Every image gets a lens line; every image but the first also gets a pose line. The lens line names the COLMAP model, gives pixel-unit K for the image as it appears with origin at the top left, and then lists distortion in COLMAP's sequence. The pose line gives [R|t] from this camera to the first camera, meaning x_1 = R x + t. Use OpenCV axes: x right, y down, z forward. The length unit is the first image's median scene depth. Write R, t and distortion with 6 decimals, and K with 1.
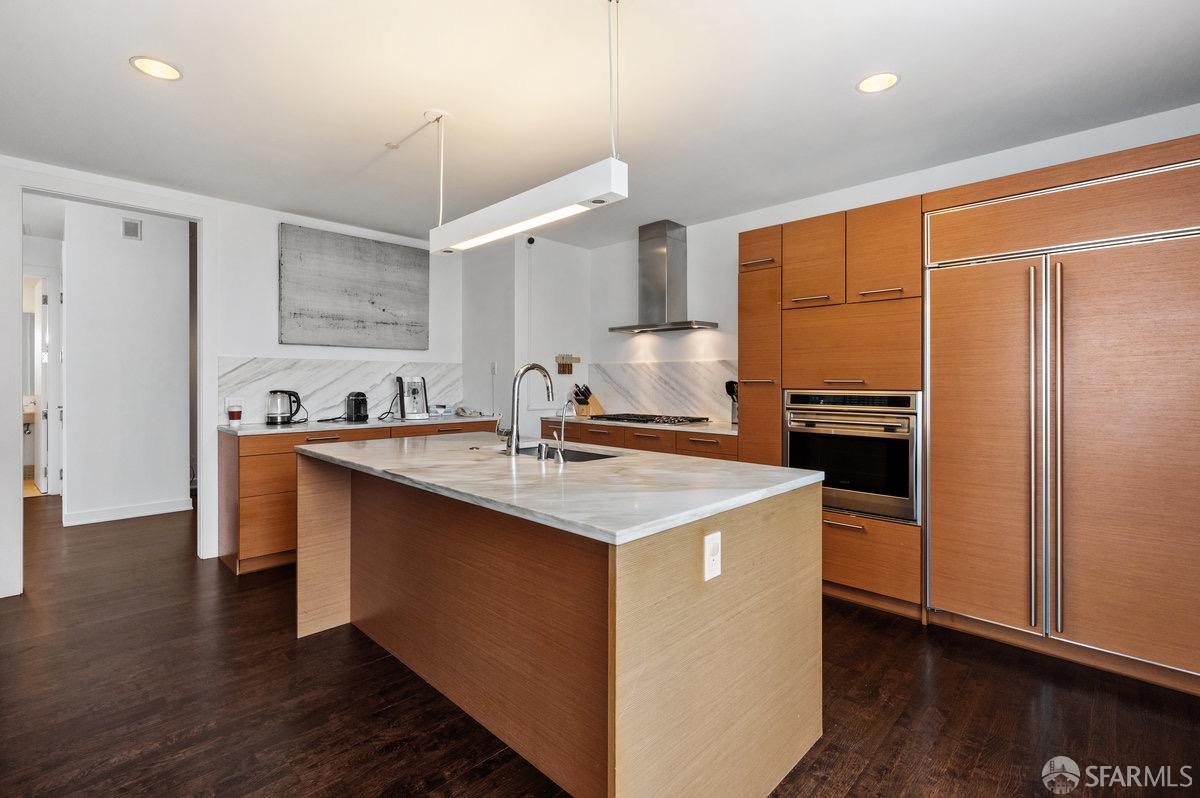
lens RADIAL K [[560.8, 0, 590.1], [0, 560.8, 380.1], [0, 0, 1]] dist [-0.001969, -0.004381]
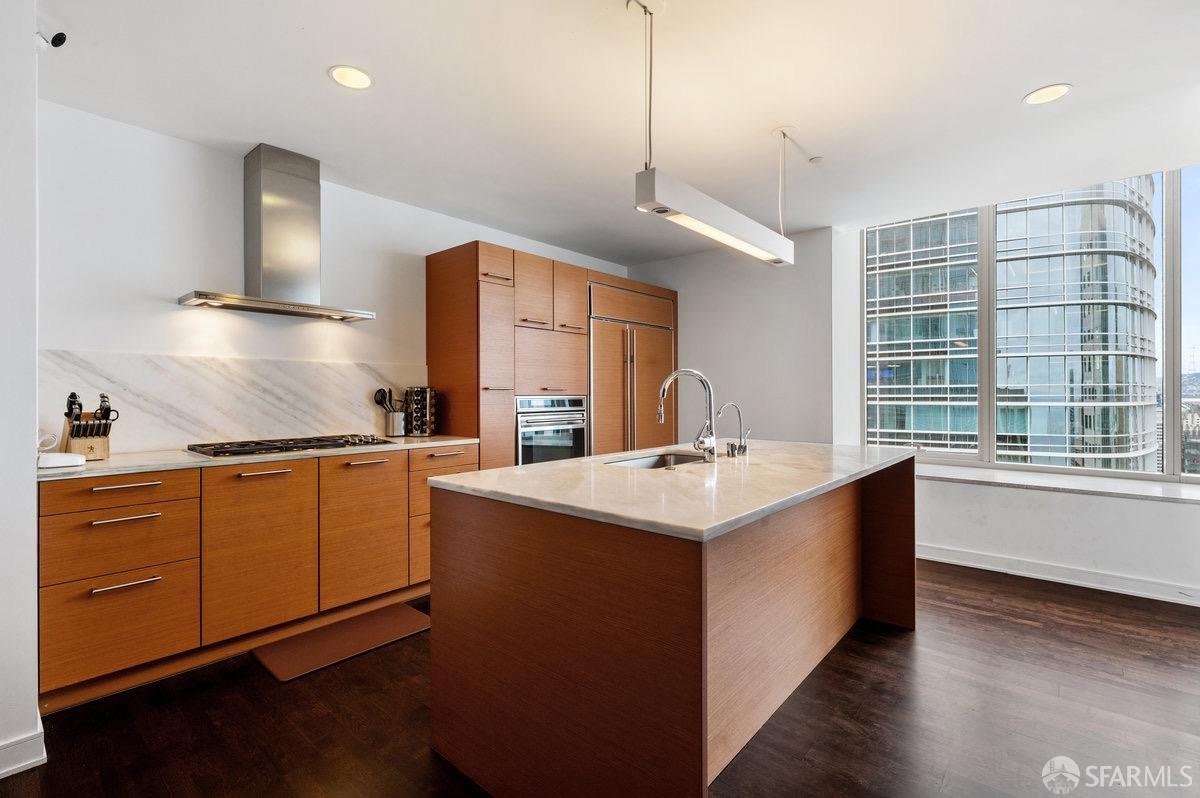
lens RADIAL K [[560.8, 0, 603.7], [0, 560.8, 392.6], [0, 0, 1]] dist [-0.001969, -0.004381]
pose [[-0.111838, -0.003158, 0.993721, -0.593552], [-0.001815, 0.999994, 0.002974, 0.004559], [-0.993725, -0.001471, -0.111843, 0.701504]]
